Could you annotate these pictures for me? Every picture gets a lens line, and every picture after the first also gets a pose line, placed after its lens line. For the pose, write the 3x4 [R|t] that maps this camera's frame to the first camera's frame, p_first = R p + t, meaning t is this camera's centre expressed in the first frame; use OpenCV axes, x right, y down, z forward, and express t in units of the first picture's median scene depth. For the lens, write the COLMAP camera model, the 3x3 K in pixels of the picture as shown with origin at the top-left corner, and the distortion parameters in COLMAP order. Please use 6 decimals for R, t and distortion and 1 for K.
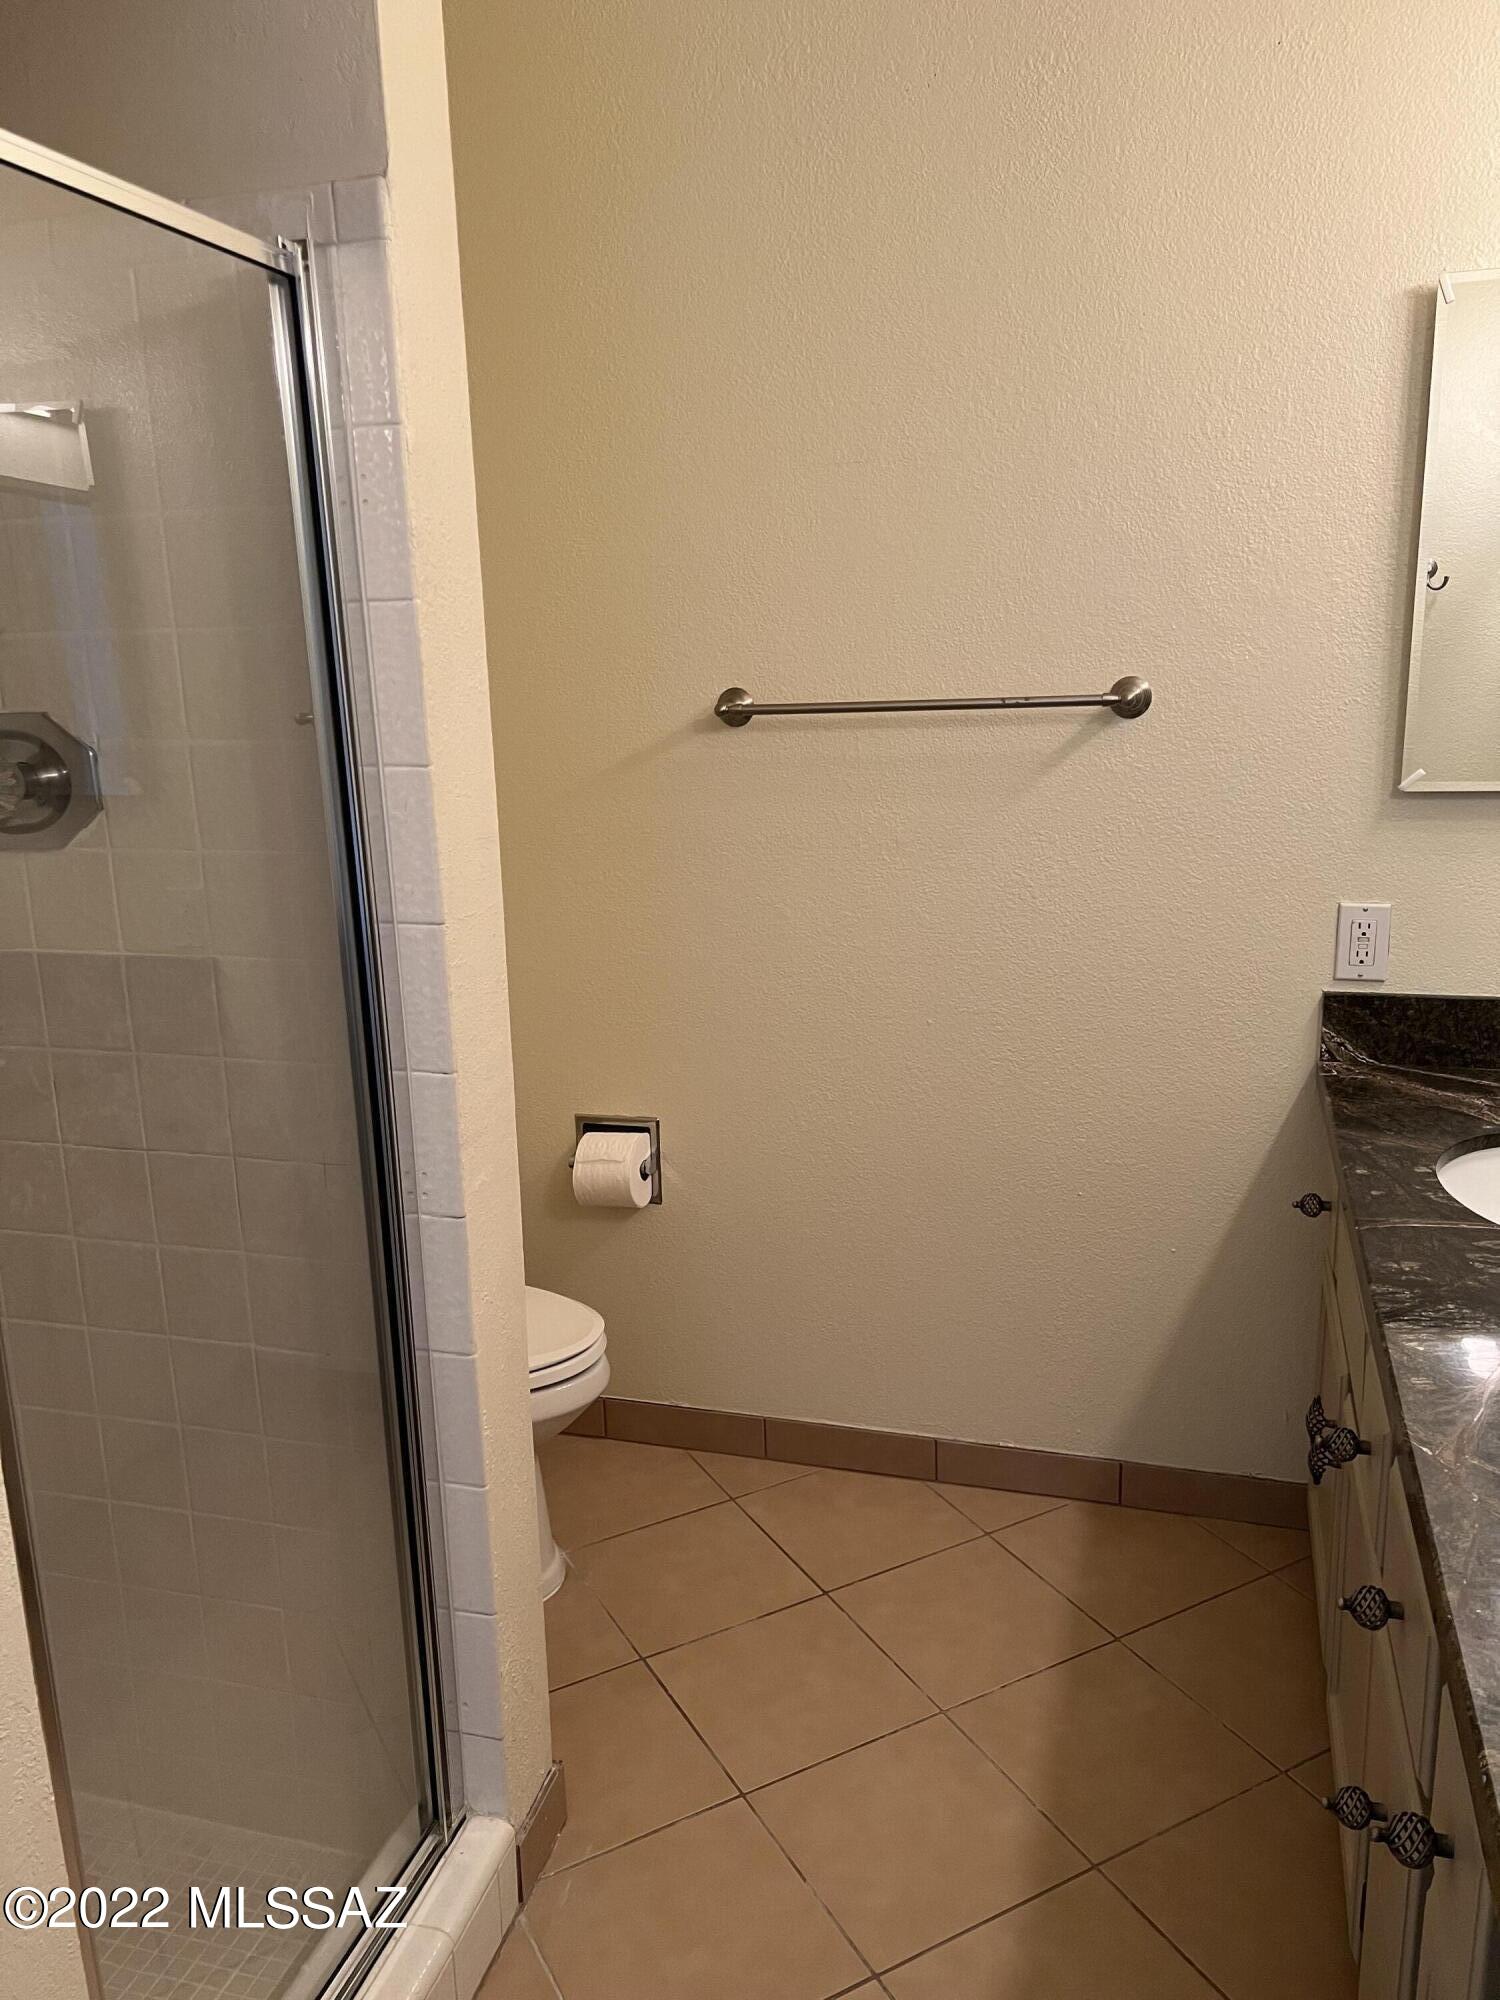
lens RADIAL K [[1517.5, 0, 740.8], [0, 1517.5, 1001.6], [0, 0, 1]] dist [0.029424, -0.036923]
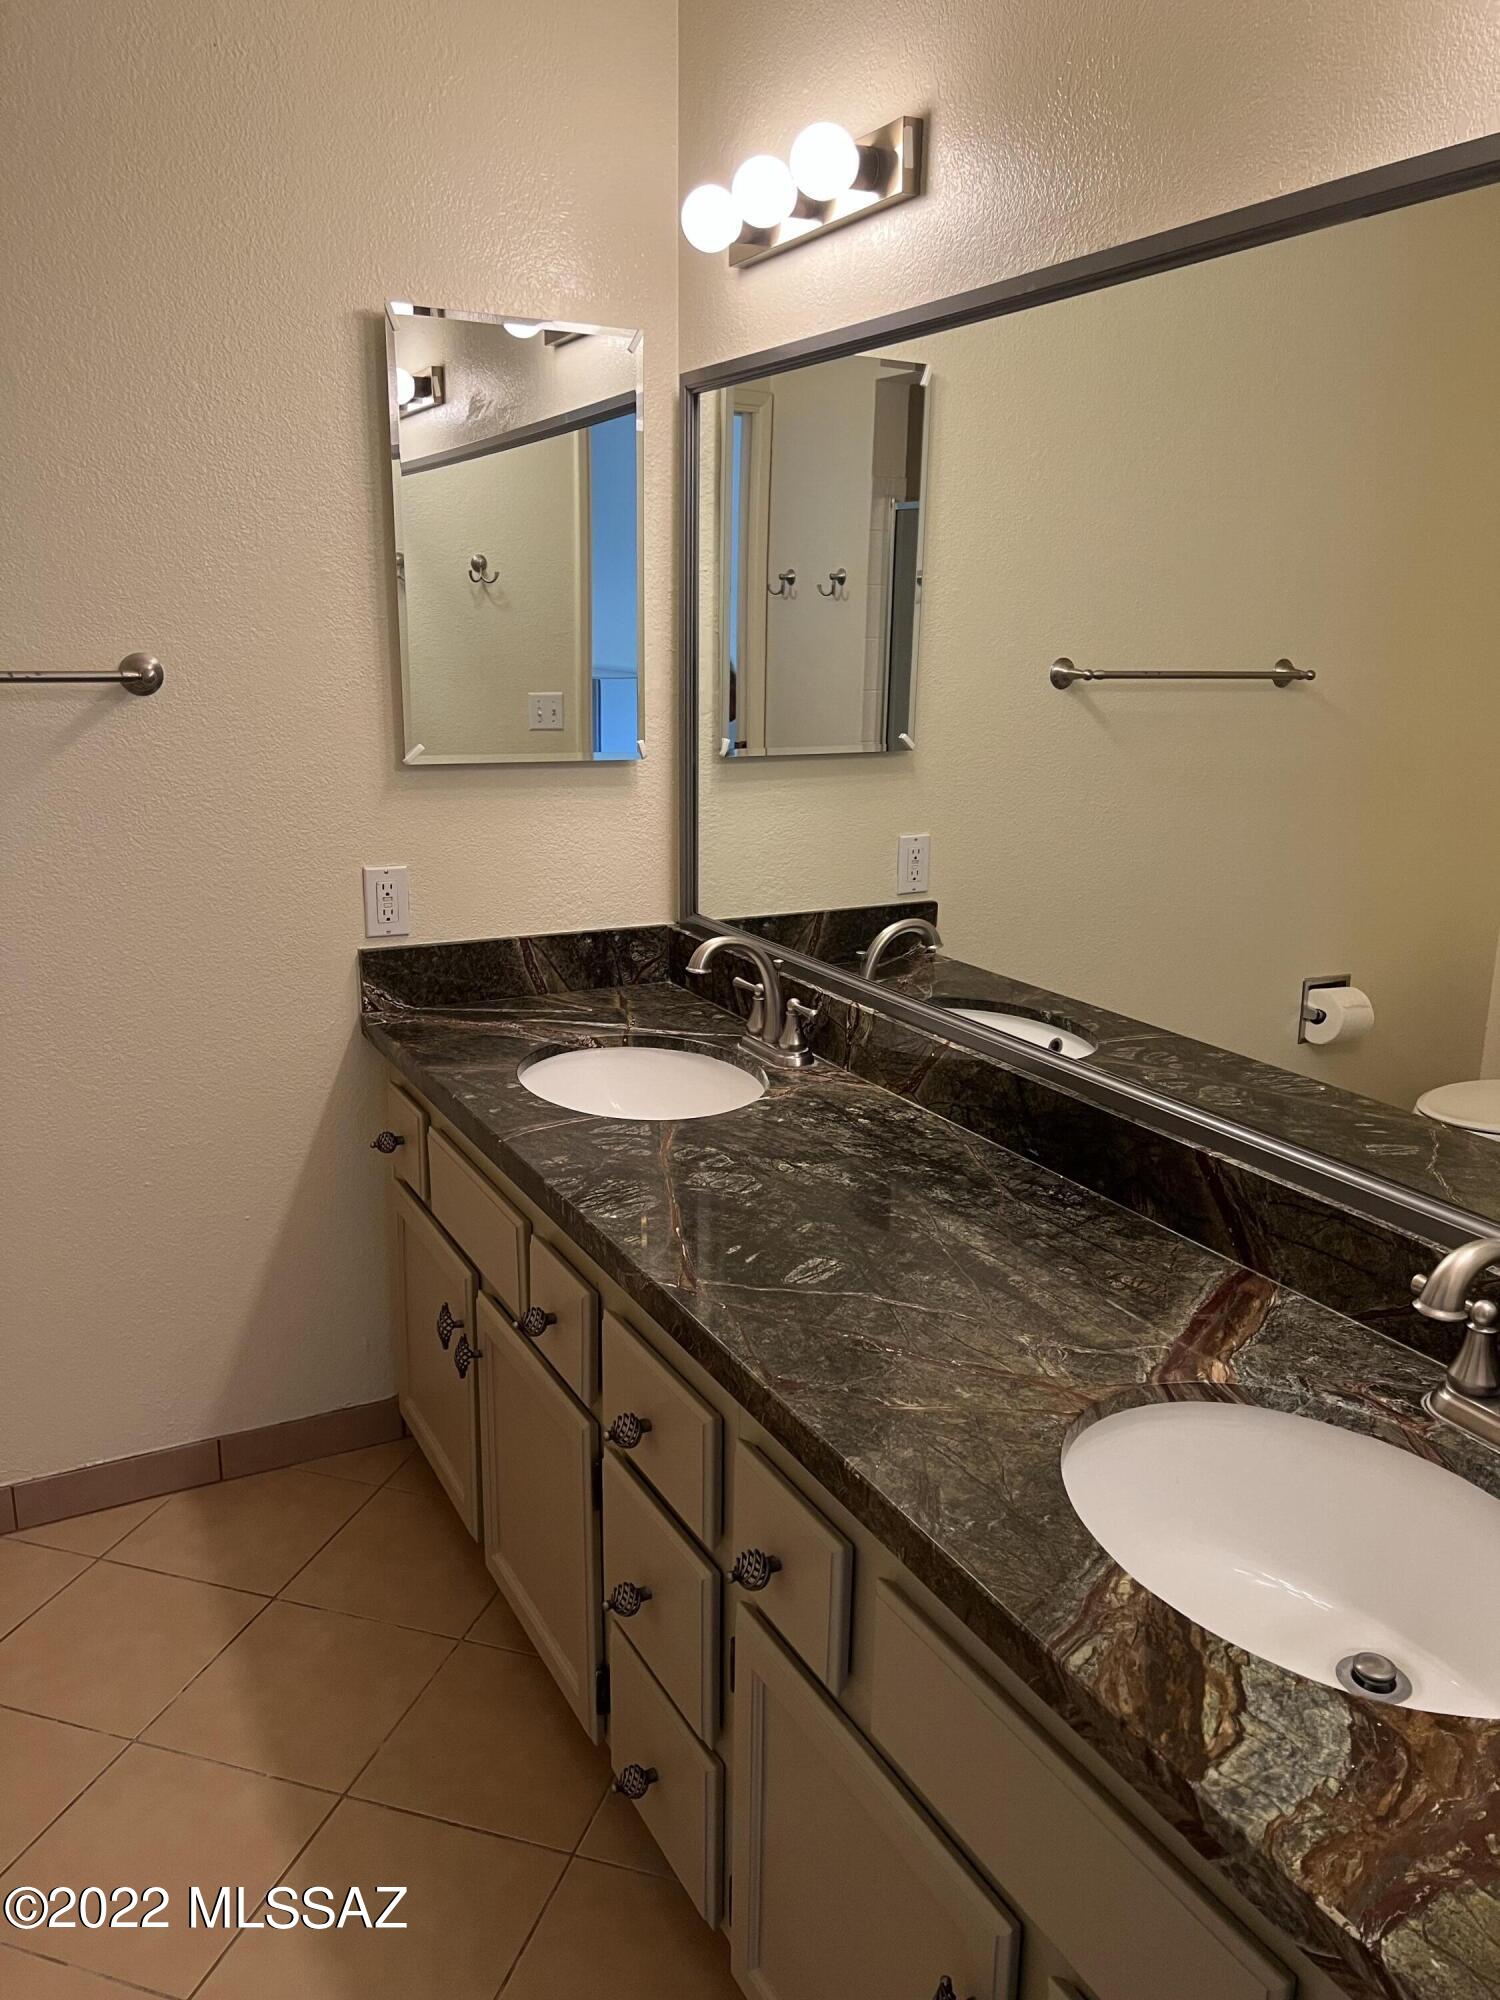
lens RADIAL K [[1517.5, 0, 736.1], [0, 1517.5, 1002.4], [0, 0, 1]] dist [0.029424, -0.036923]
pose [[0.708378, -0.129139, 0.693919, -0.190764], [0.121405, 0.990761, 0.060447, -0.002306], [-0.695314, 0.041426, 0.717511, 0.033200]]
